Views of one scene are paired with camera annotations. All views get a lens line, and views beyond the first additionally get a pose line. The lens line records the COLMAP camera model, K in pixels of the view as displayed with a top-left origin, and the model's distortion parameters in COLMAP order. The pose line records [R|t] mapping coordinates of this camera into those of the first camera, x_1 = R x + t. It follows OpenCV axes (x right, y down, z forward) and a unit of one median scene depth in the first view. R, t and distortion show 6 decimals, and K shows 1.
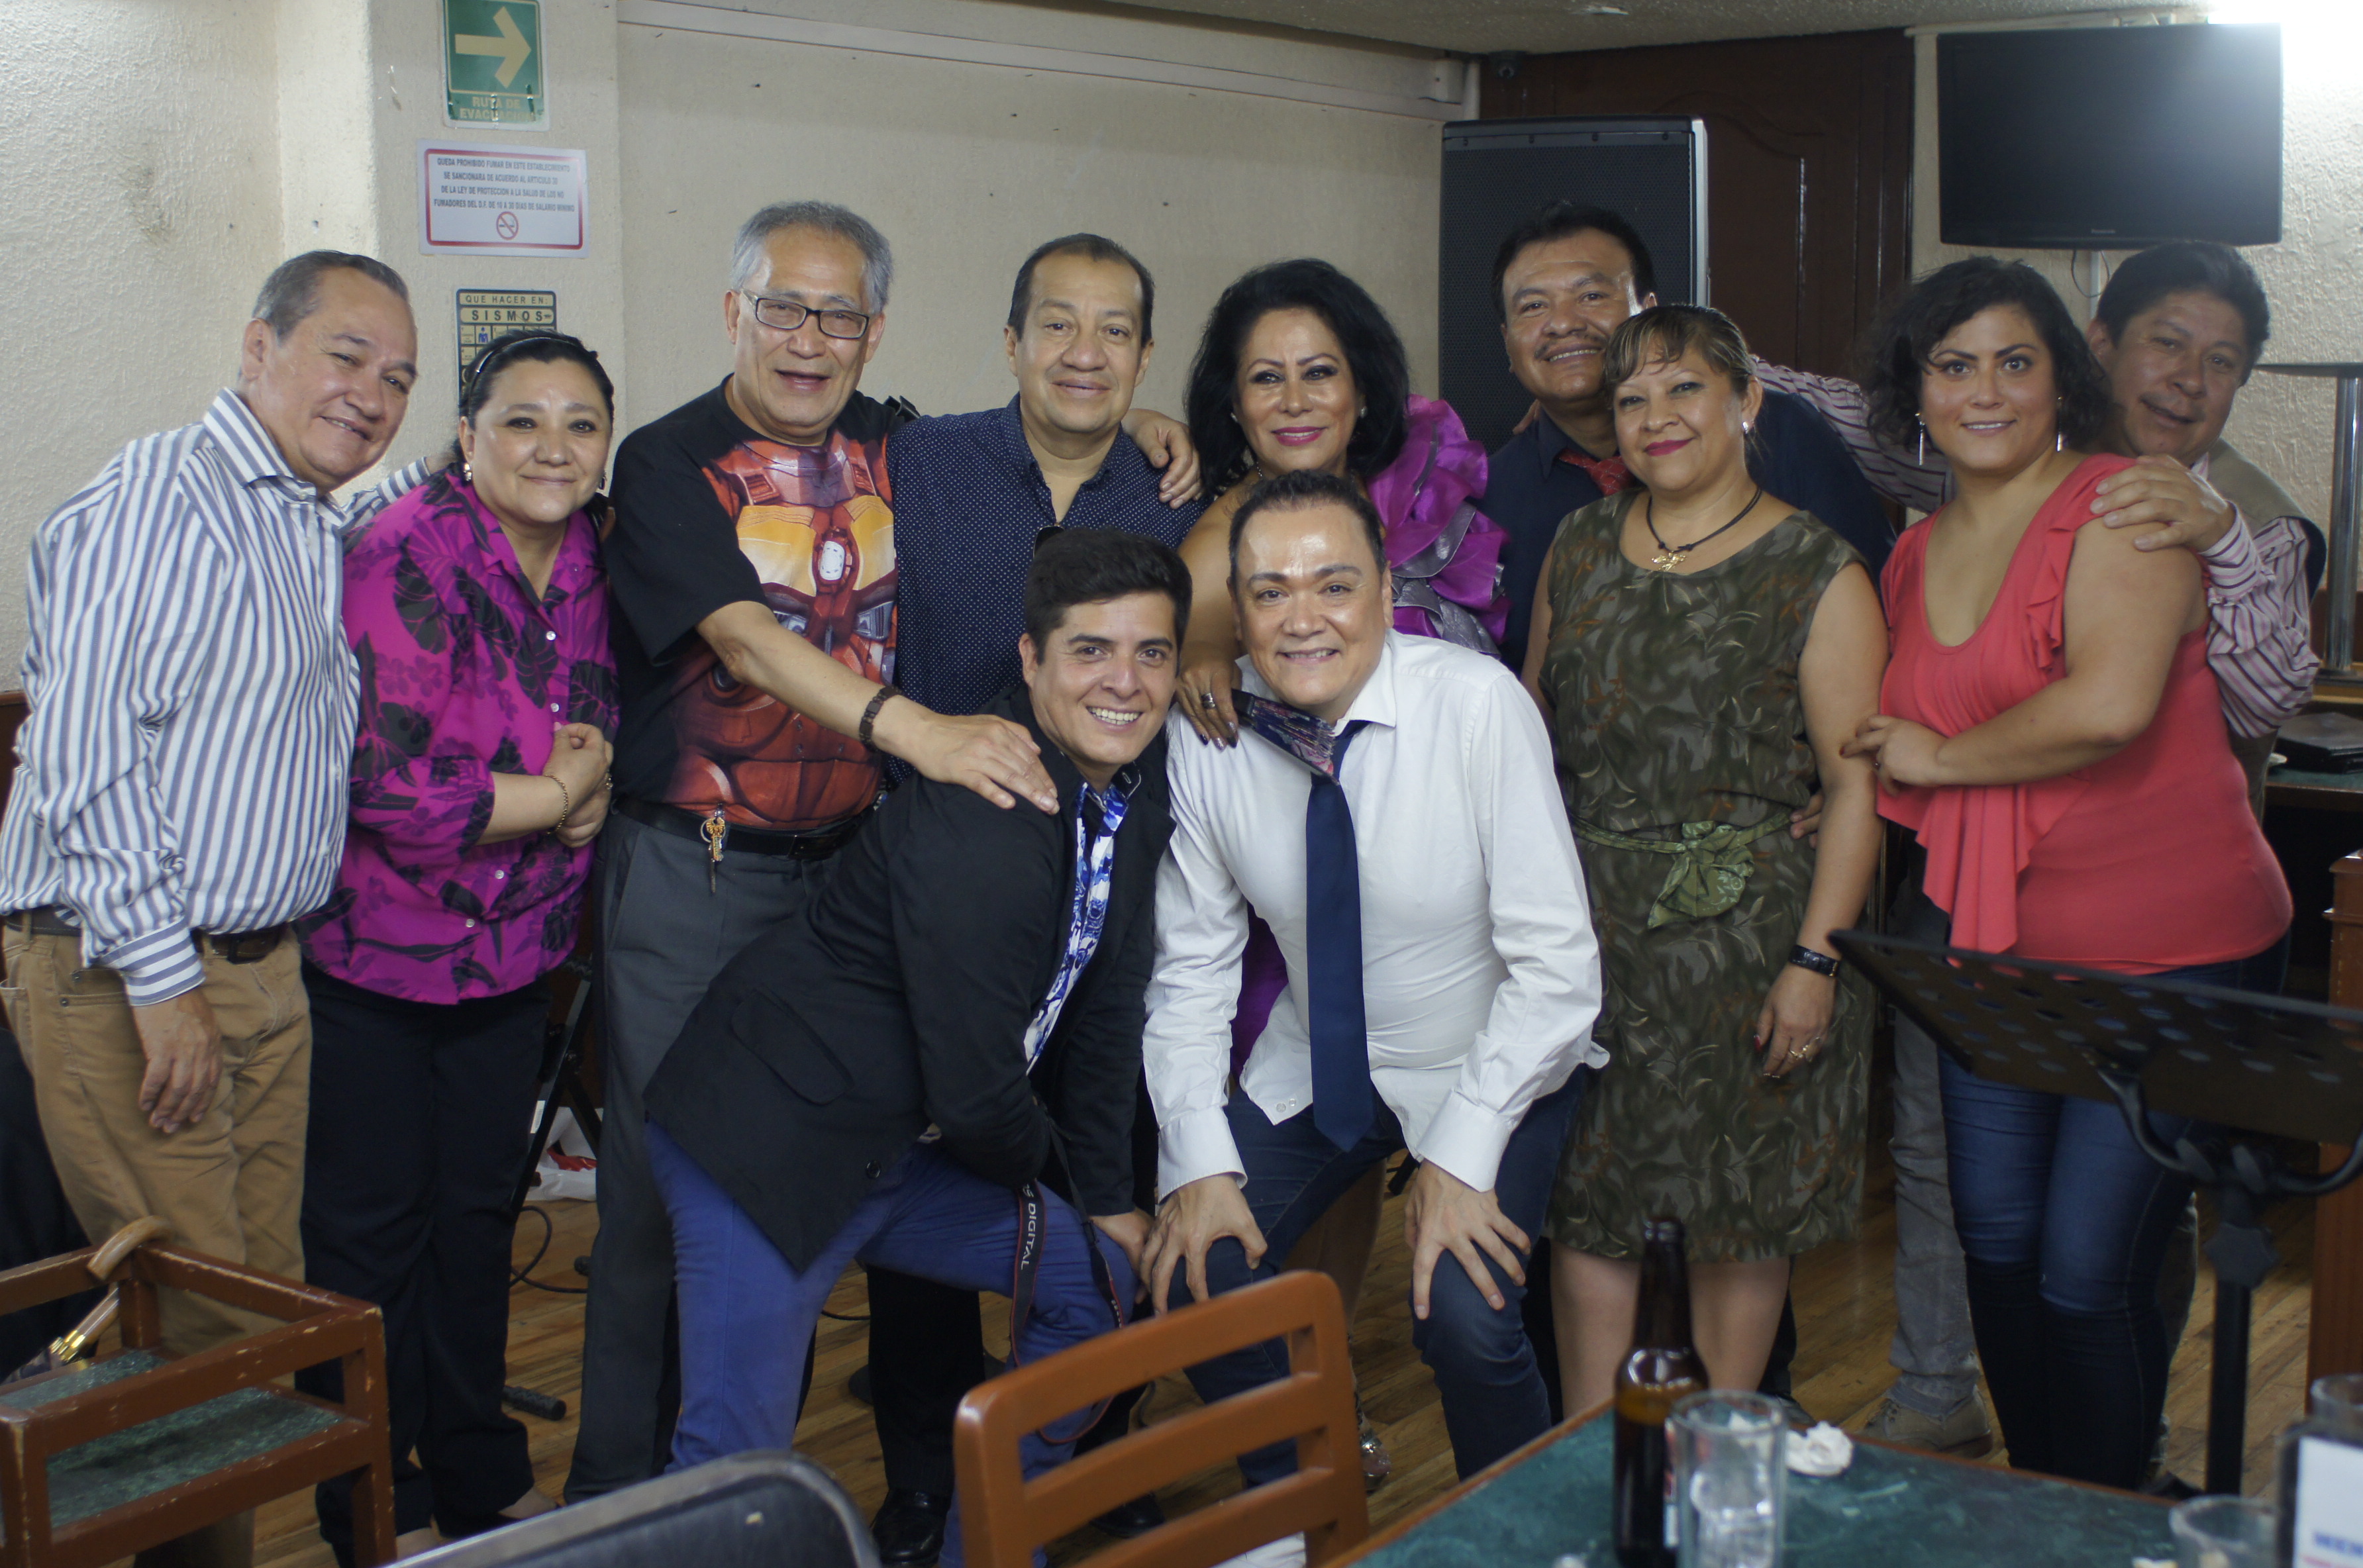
lens RADIAL K [[2920.7, 0, 1168.0], [0, 2920.7, 777.5], [0, 0, 1]] dist [-0.101736, 0.078131]
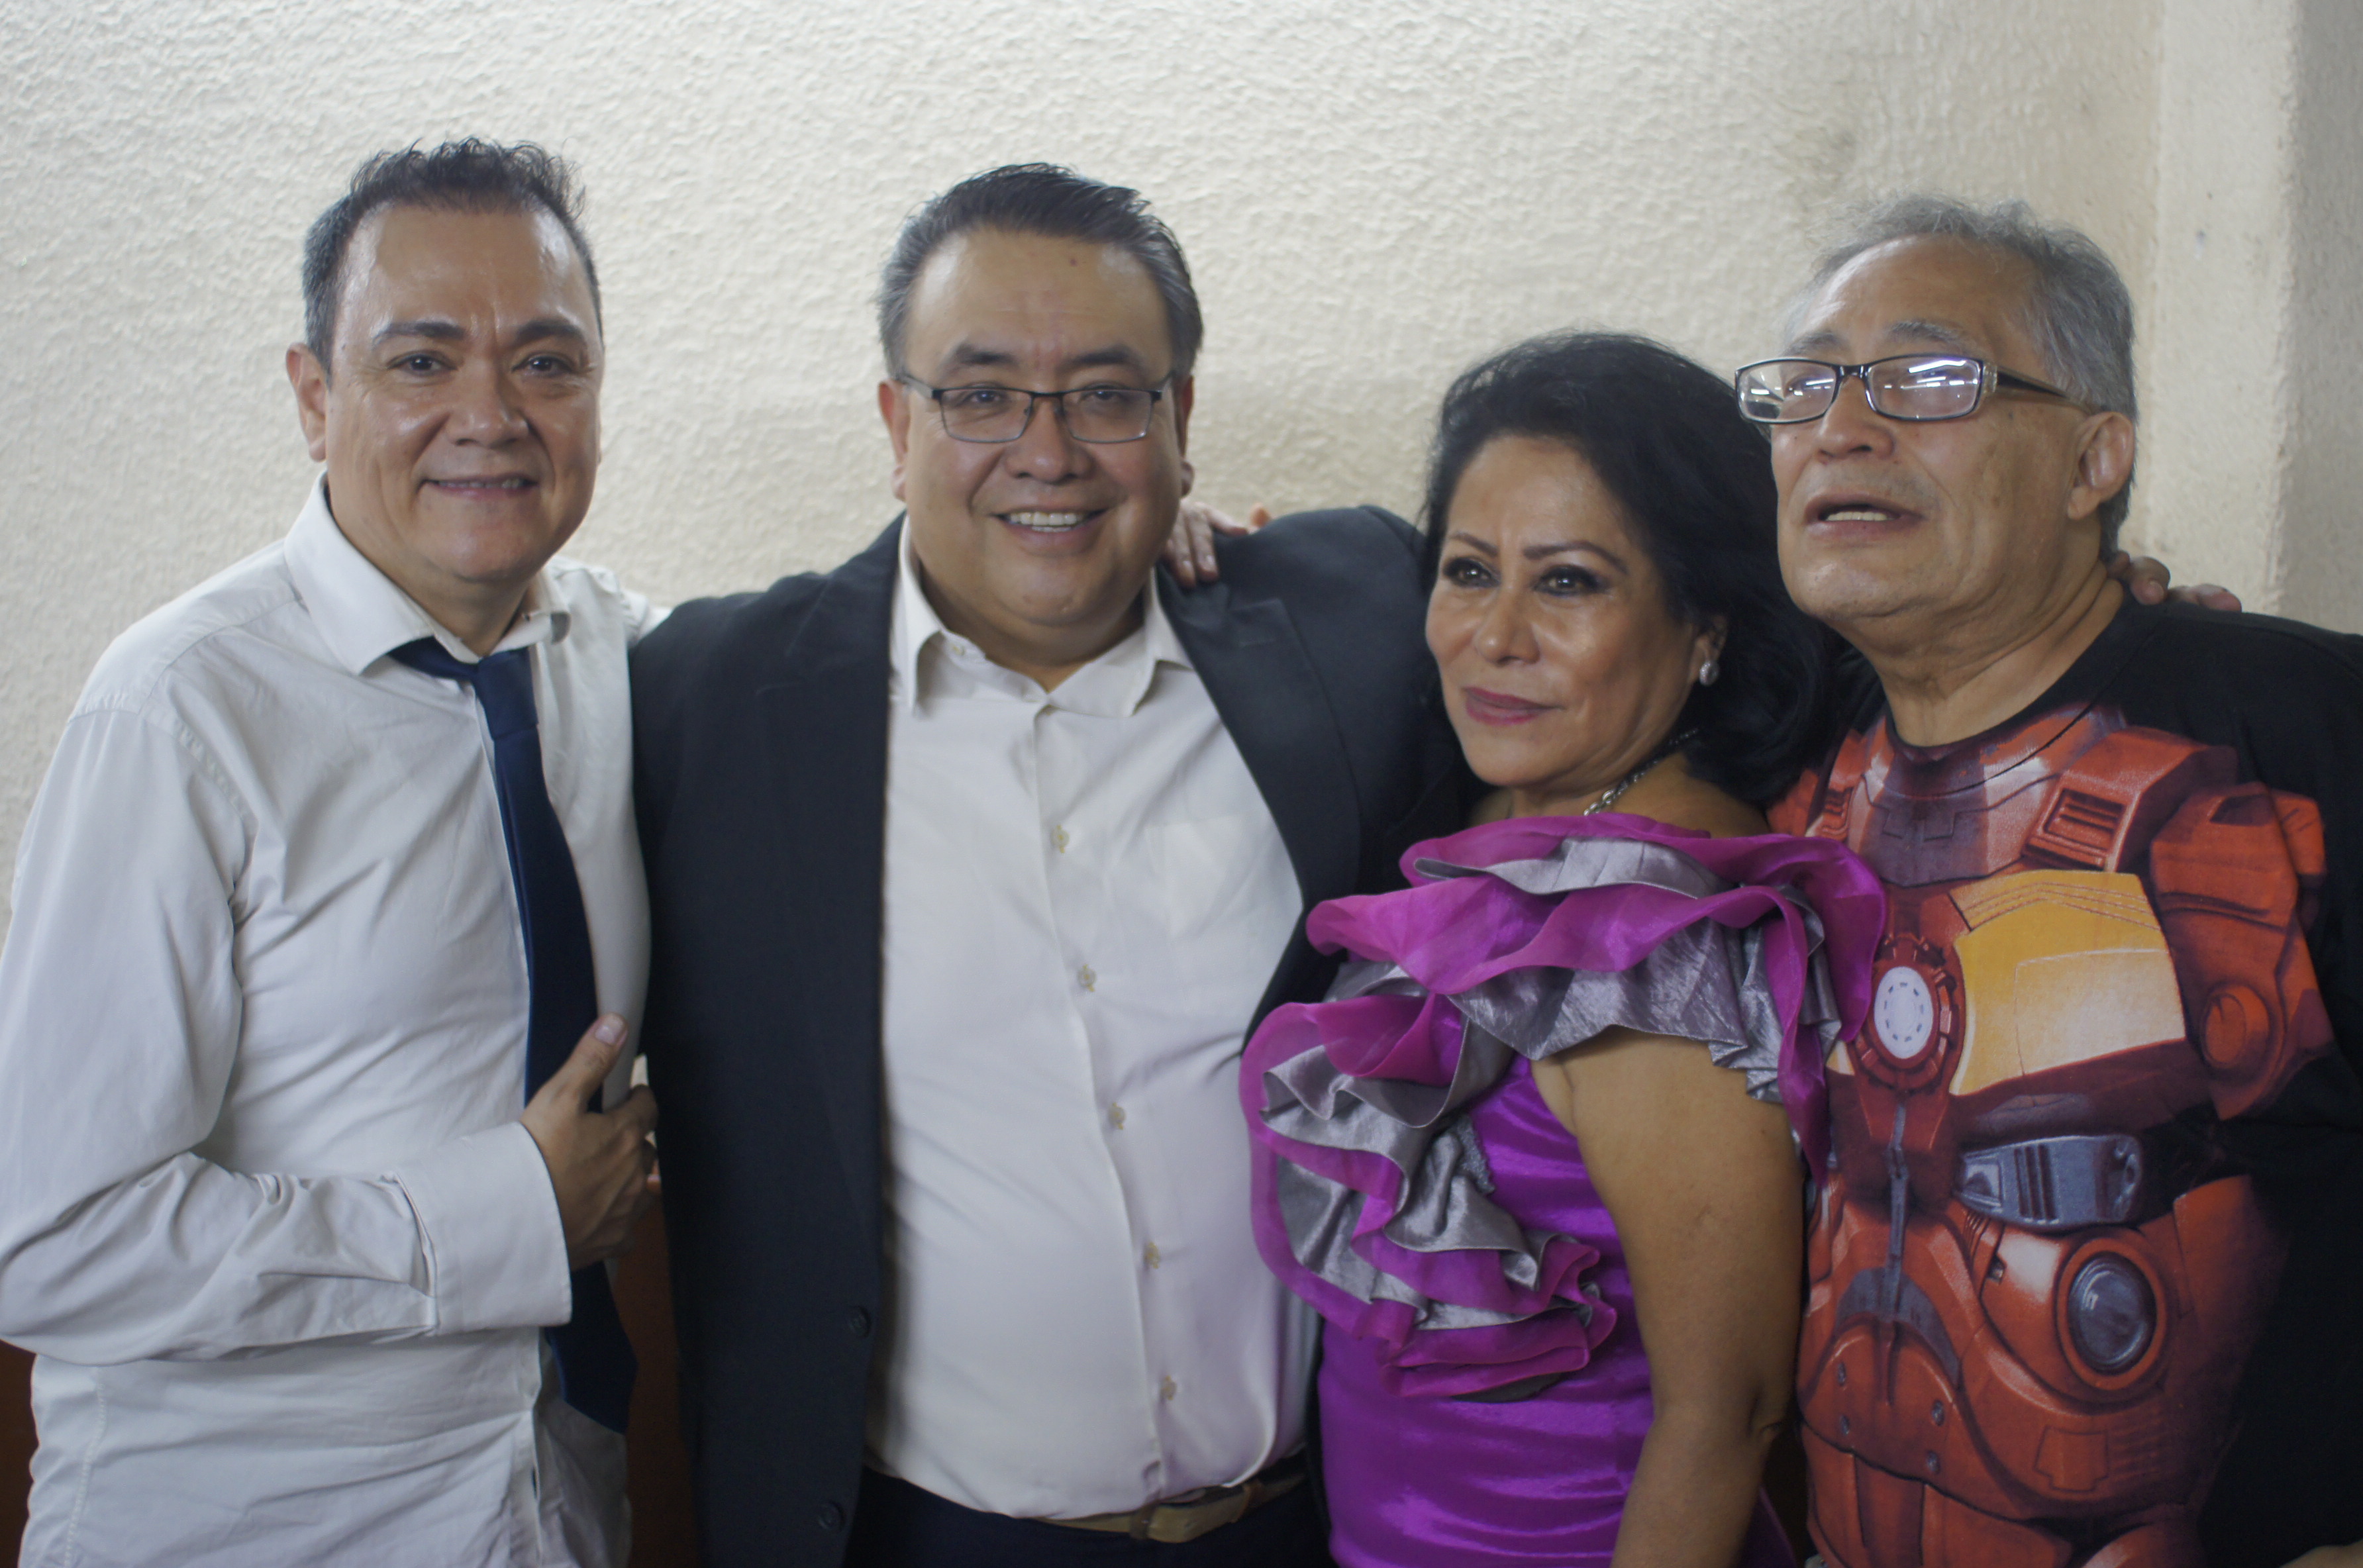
lens RADIAL K [[2920.7, 0, 1168.0], [0, 2920.7, 777.5], [0, 0, 1]] dist [-0.101736, 0.078131]
pose [[0.632982, 0.085582, -0.769421, -0.038659], [-0.120345, 0.992667, 0.011409, -0.090366], [0.764755, 0.085374, 0.638640, 0.578745]]
